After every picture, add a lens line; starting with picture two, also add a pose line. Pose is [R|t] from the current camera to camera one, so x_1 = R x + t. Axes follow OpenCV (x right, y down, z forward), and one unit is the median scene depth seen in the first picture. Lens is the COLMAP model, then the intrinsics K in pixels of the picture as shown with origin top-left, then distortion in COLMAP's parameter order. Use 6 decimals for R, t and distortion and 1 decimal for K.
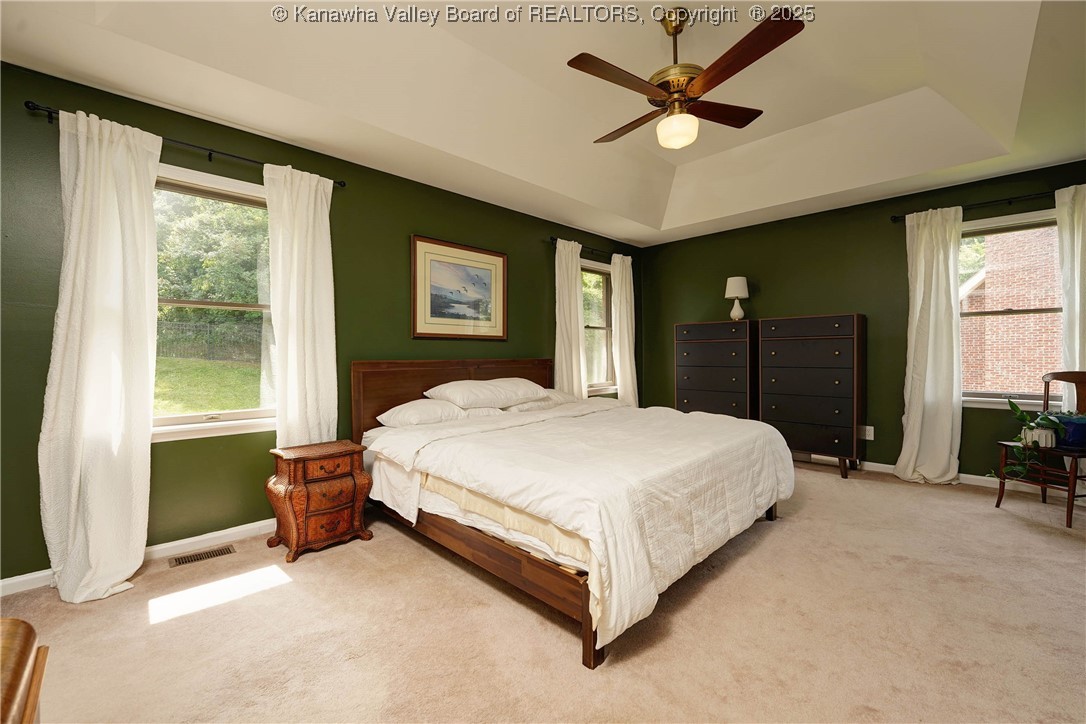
lens RADIAL K [[443.5, 0, 543.0], [0, 443.5, 362.0], [0, 0, 1]] dist [0.000587, 0.000128]
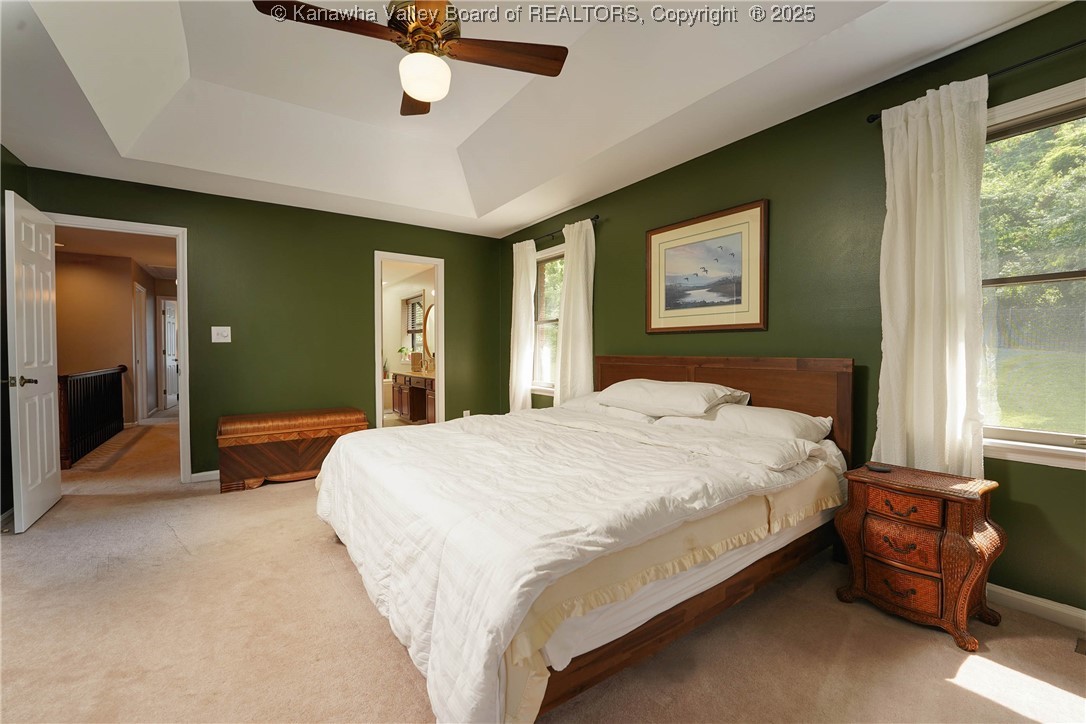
lens RADIAL K [[443.5, 0, 543.0], [0, 443.5, 362.0], [0, 0, 1]] dist [0.000587, 0.000128]
pose [[-0.155841, 0.032678, -0.987241, 0.694404], [-0.013382, 0.999291, 0.035190, -0.020625], [0.987692, 0.018696, -0.155293, 0.858857]]
